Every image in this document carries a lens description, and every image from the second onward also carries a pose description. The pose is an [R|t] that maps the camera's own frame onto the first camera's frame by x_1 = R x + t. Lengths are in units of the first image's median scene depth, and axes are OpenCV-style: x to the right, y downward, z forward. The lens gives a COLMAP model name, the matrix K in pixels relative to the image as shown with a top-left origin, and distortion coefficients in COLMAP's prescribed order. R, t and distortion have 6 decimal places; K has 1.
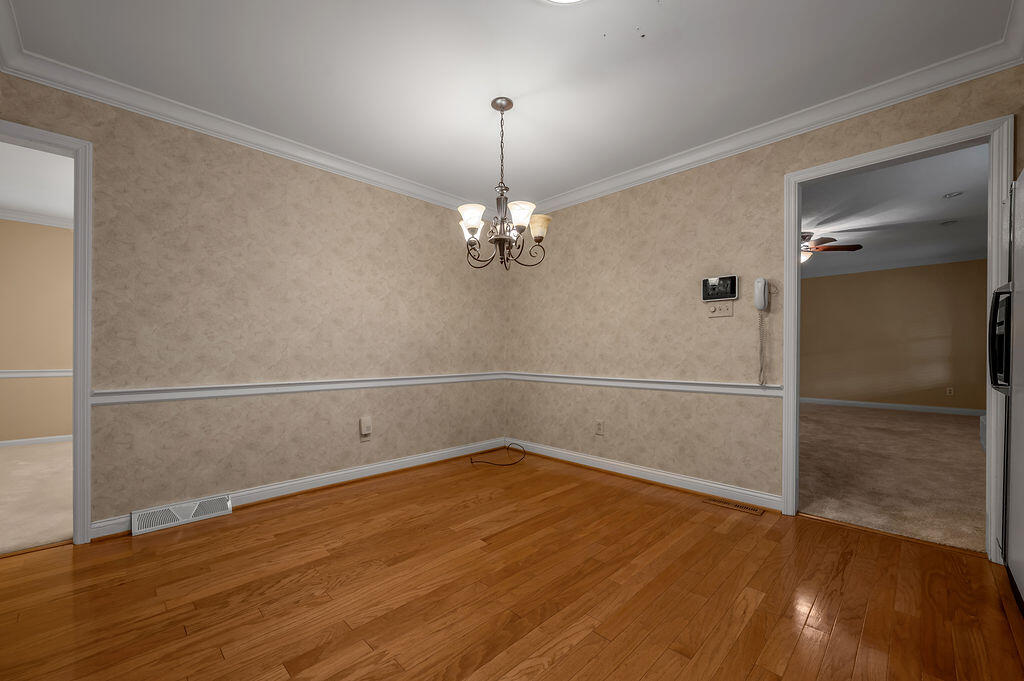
lens RADIAL K [[402.6, 0, 513.2], [0, 402.6, 352.9], [0, 0, 1]] dist [-0.000603, -0.000030]
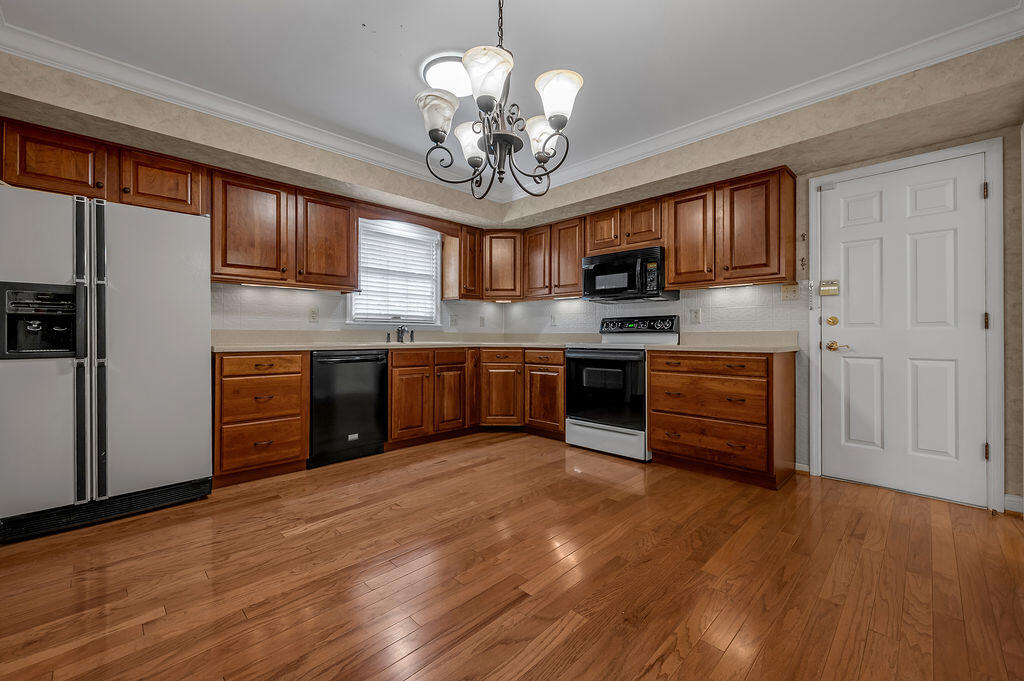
lens RADIAL K [[426.0, 0, 511.9], [0, 426.0, 332.4], [0, 0, 1]] dist [-0.001142, -0.000109]
pose [[-0.999928, 0.004042, 0.011264, -0.045637], [0.004002, 0.999986, -0.003499, -0.004100], [-0.011278, -0.003454, -0.999930, 1.356120]]
